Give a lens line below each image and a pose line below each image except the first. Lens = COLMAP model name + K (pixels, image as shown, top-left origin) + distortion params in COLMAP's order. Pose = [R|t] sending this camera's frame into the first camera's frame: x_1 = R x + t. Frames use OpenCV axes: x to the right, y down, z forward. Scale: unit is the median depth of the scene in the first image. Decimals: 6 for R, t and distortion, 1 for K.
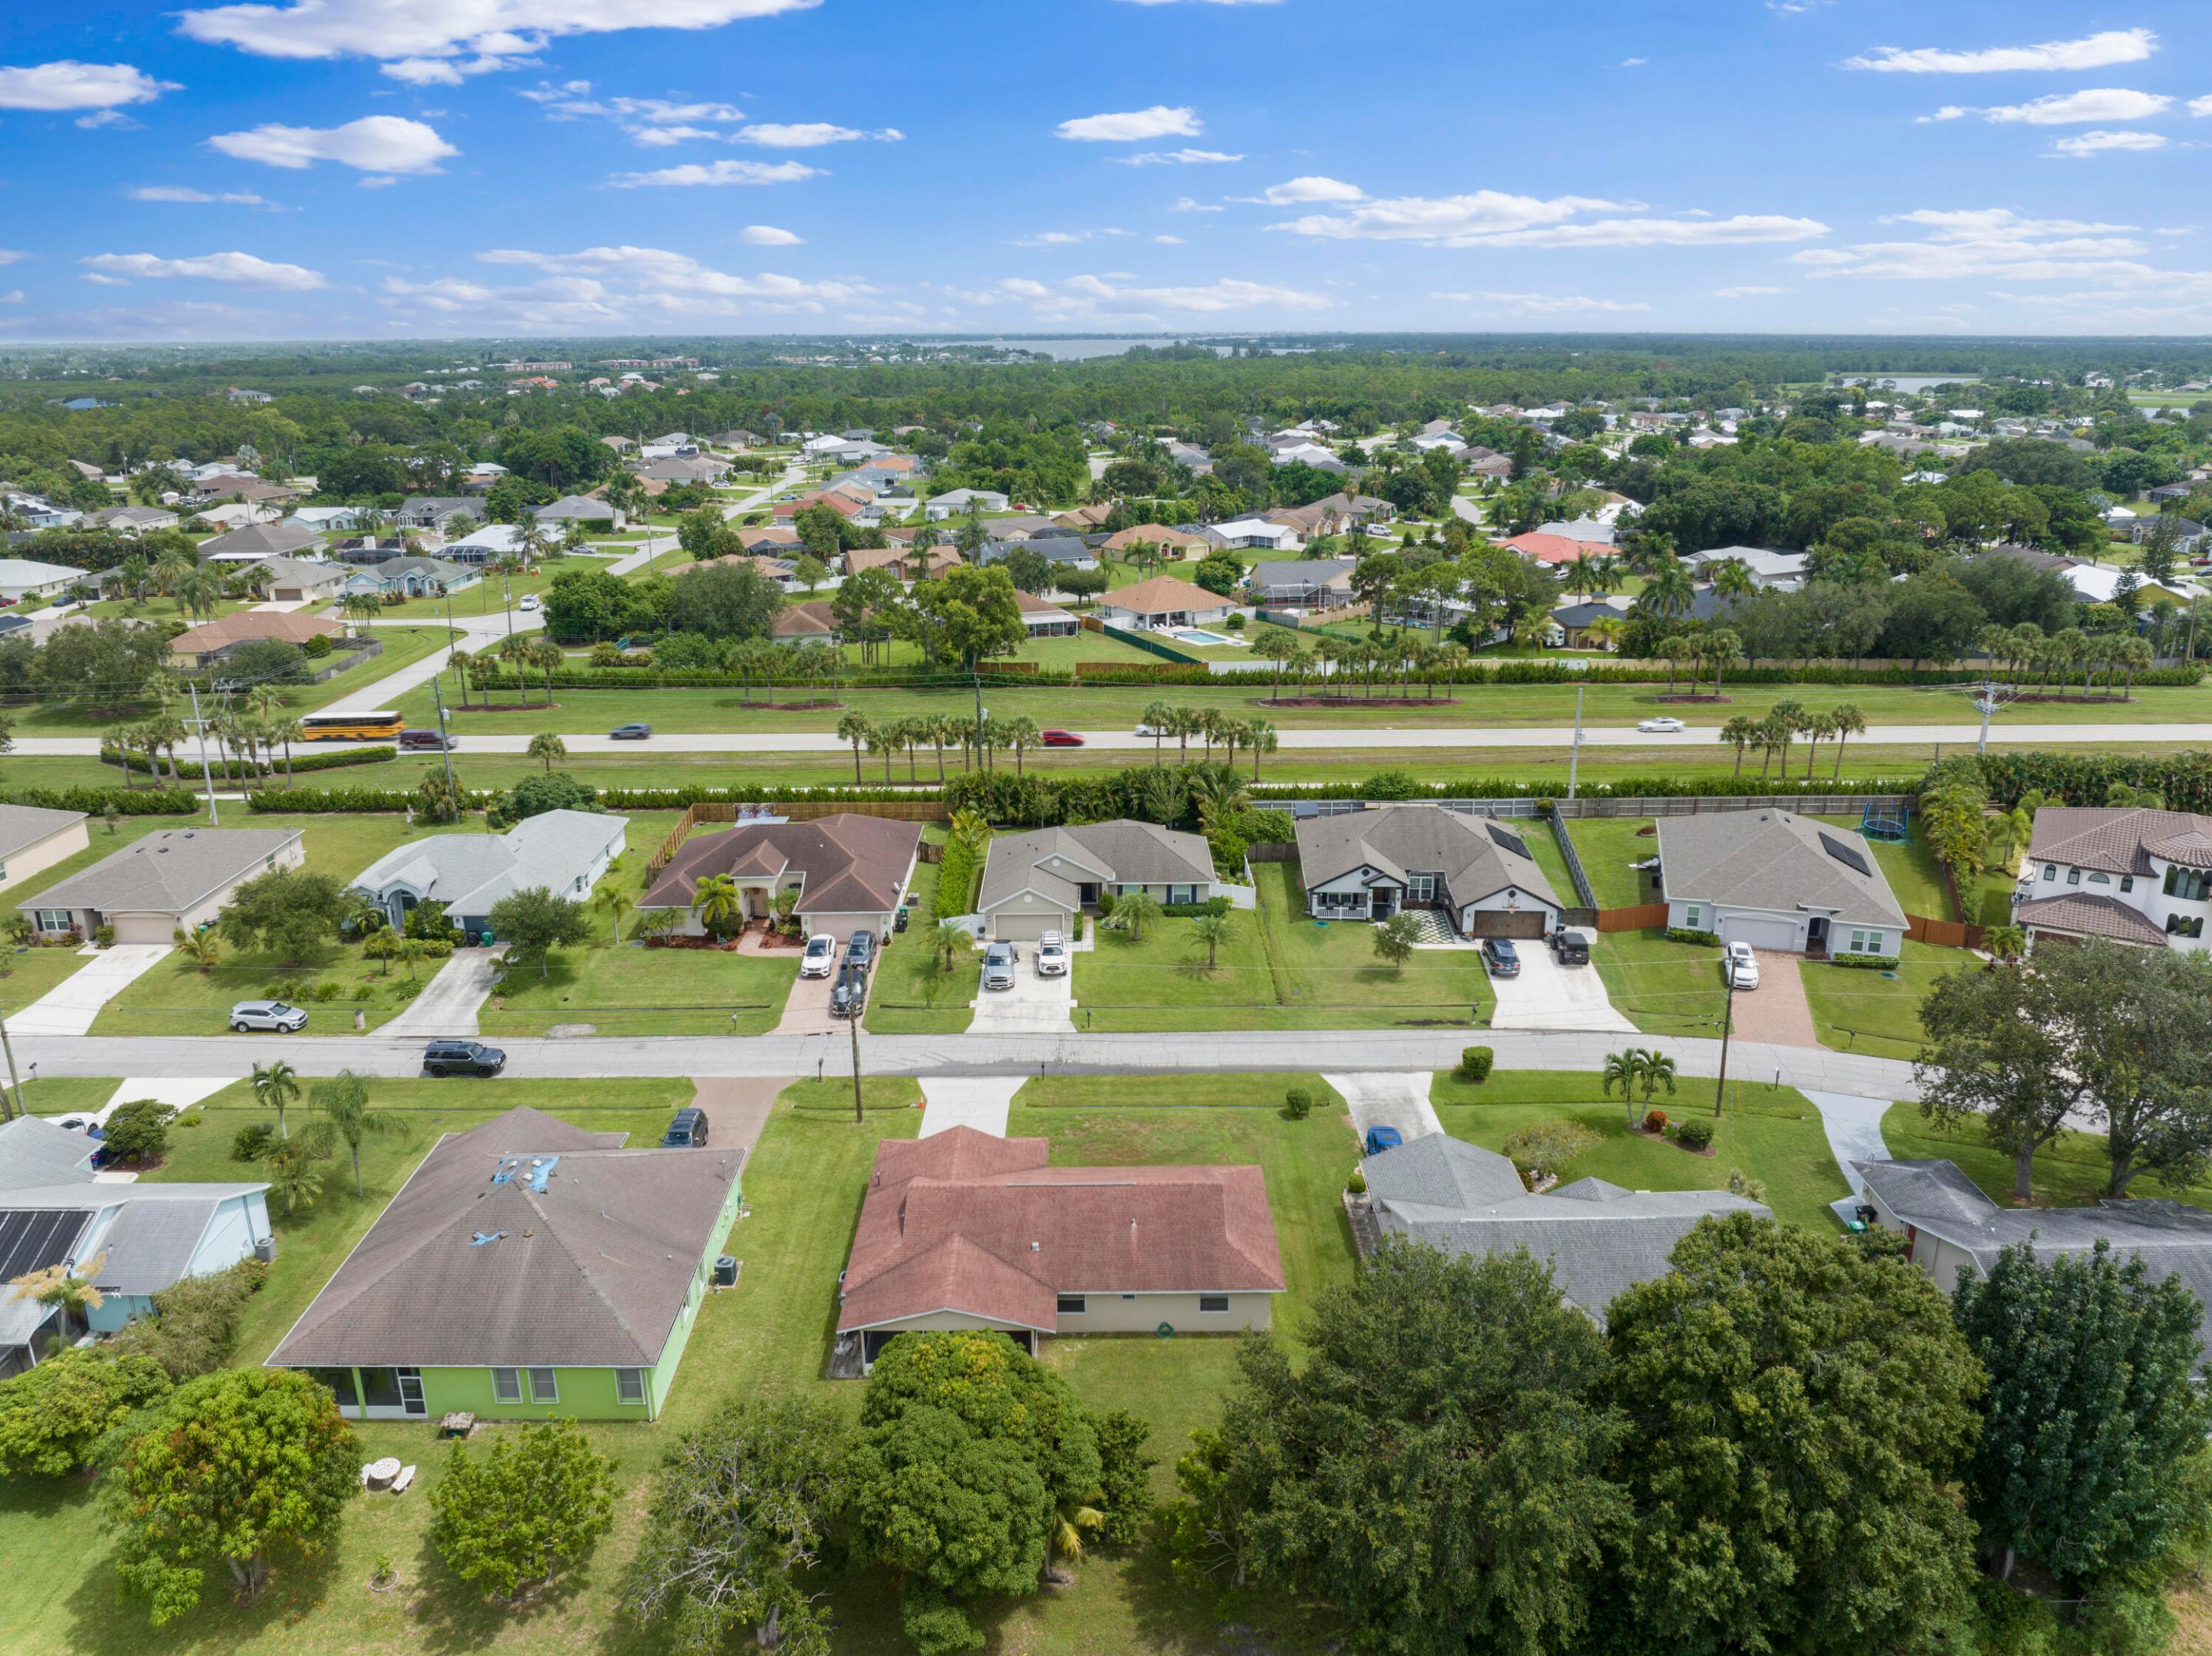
lens RADIAL K [[1554.1, 0, 1109.8], [0, 1554.1, 812.6], [0, 0, 1]] dist [-0.022511, -0.023792]
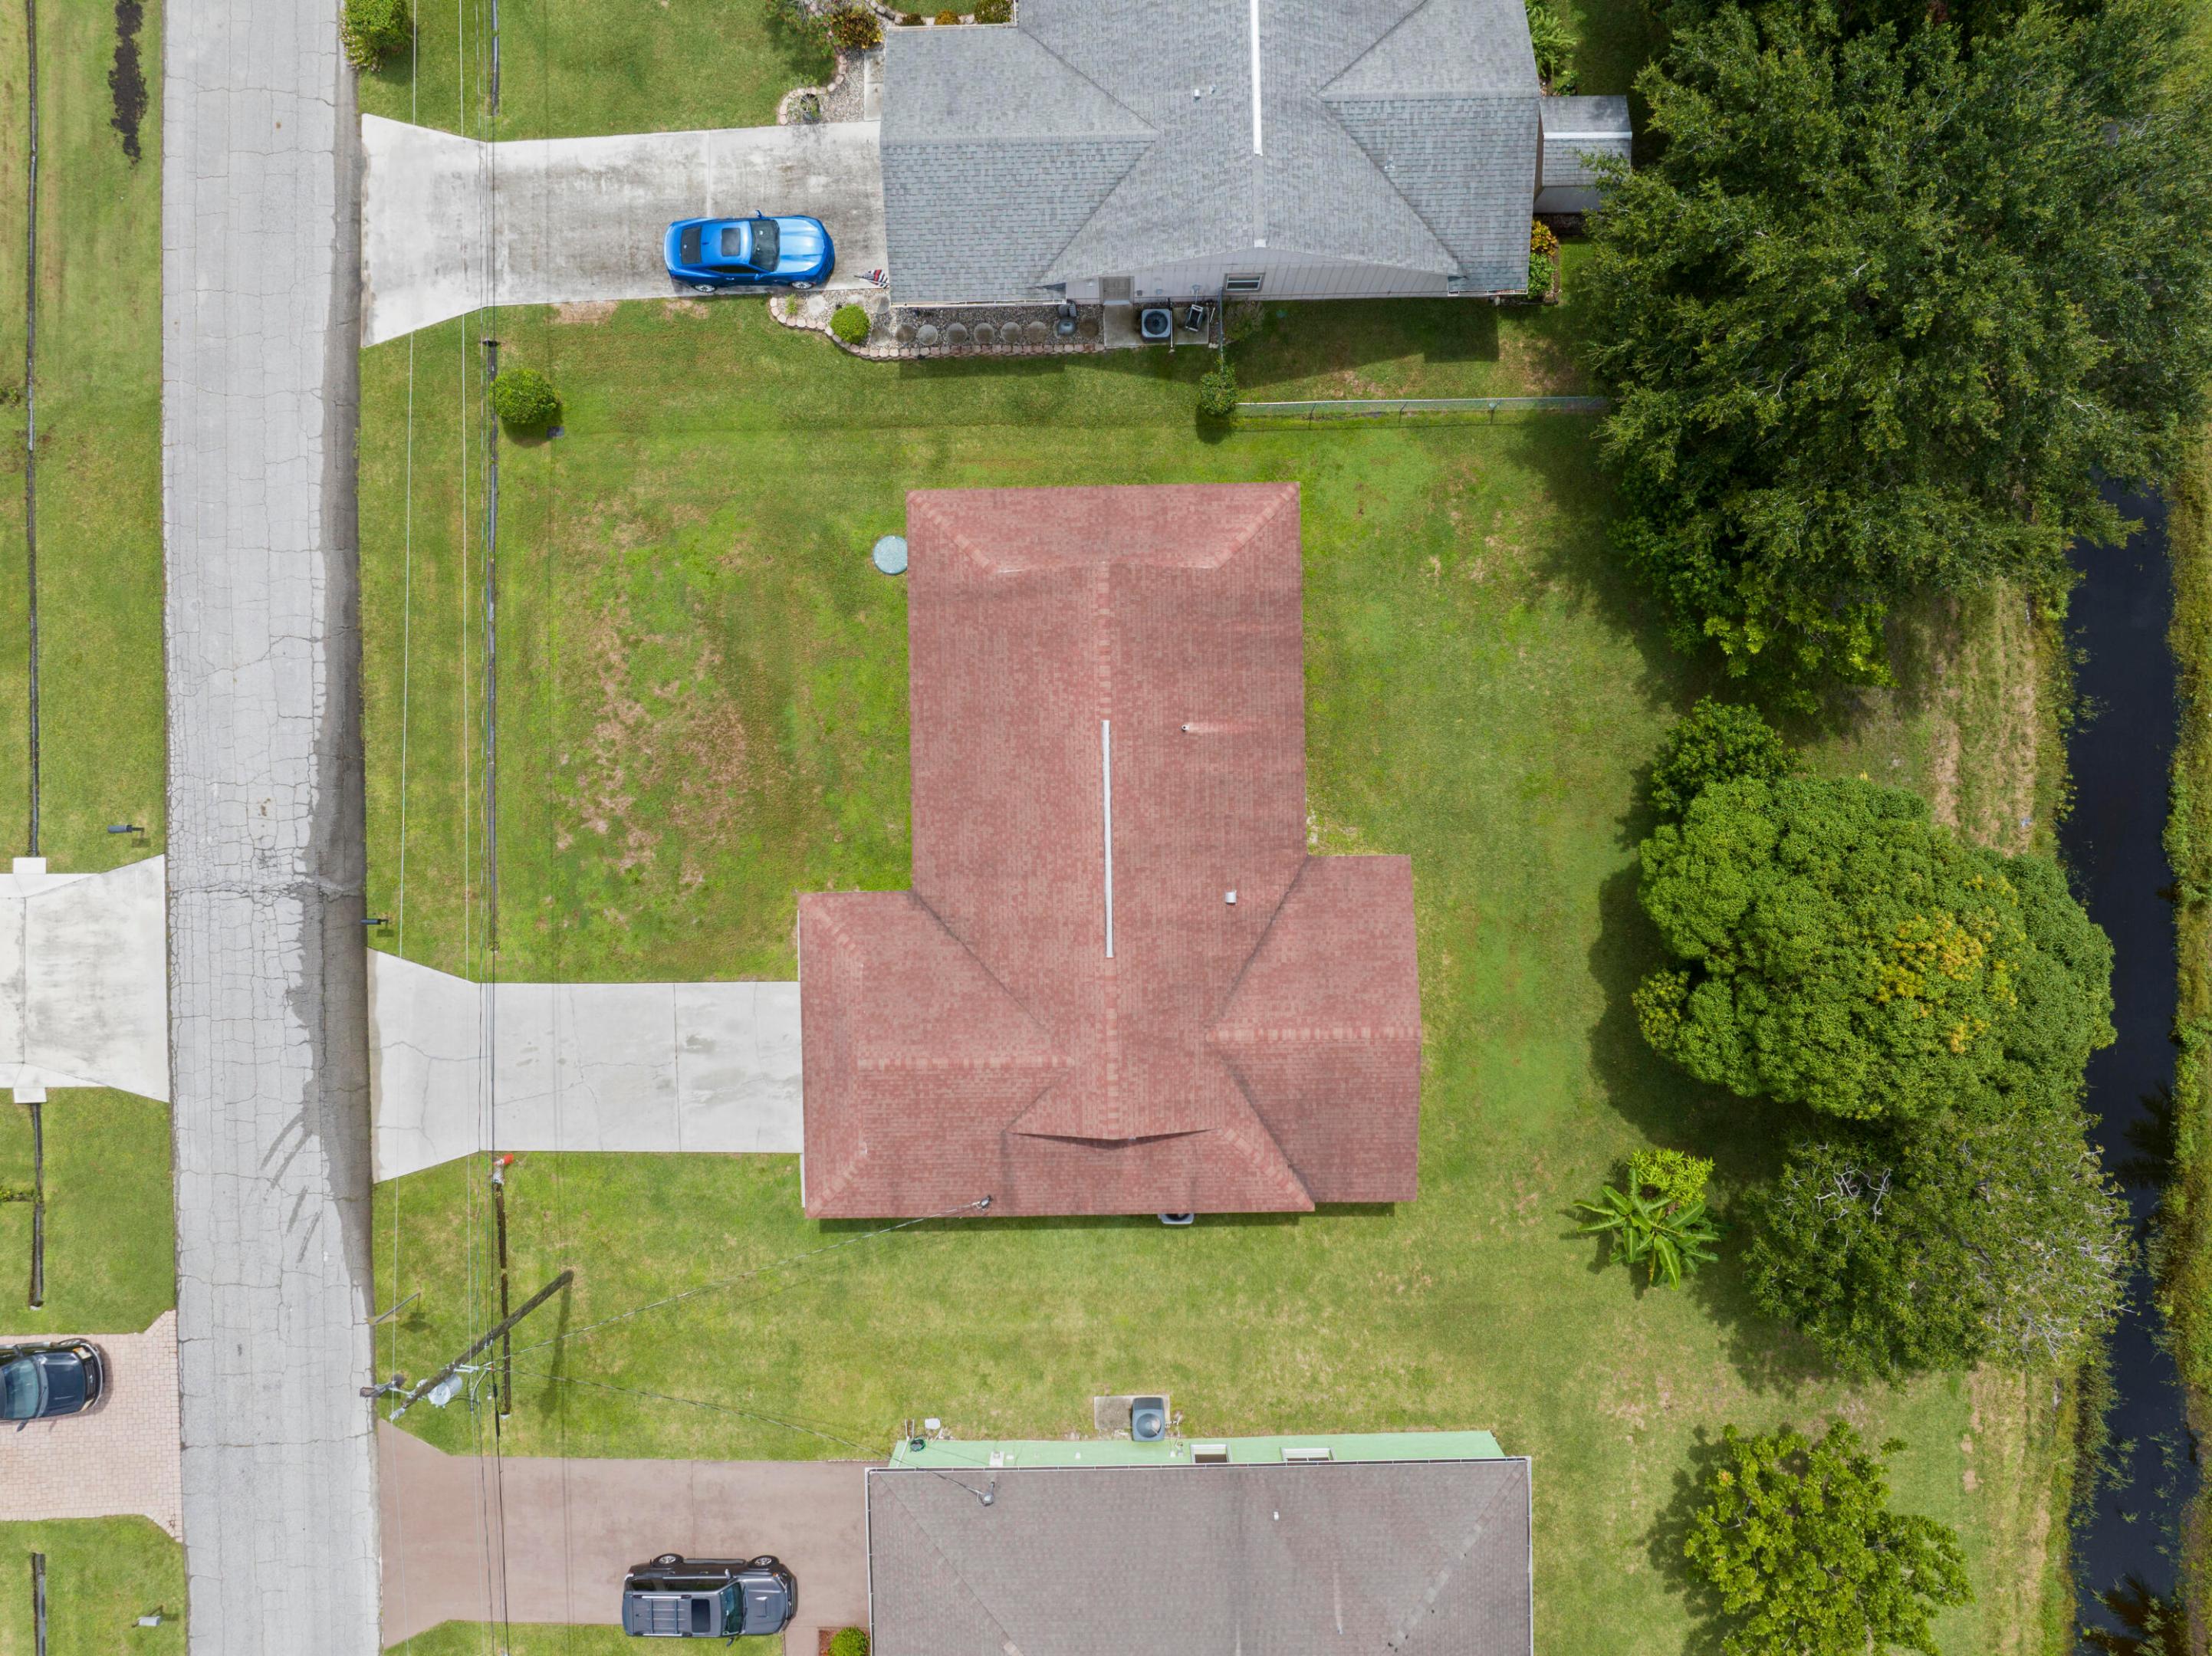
lens RADIAL K [[1554.1, 0, 1109.8], [0, 1554.1, 812.6], [0, 0, 1]] dist [-0.022511, -0.023792]
pose [[-0.006425, -0.999898, 0.012736, -0.013892], [0.315424, 0.010059, 0.948897, -0.170978], [-0.948929, 0.010114, 0.315328, 0.511542]]
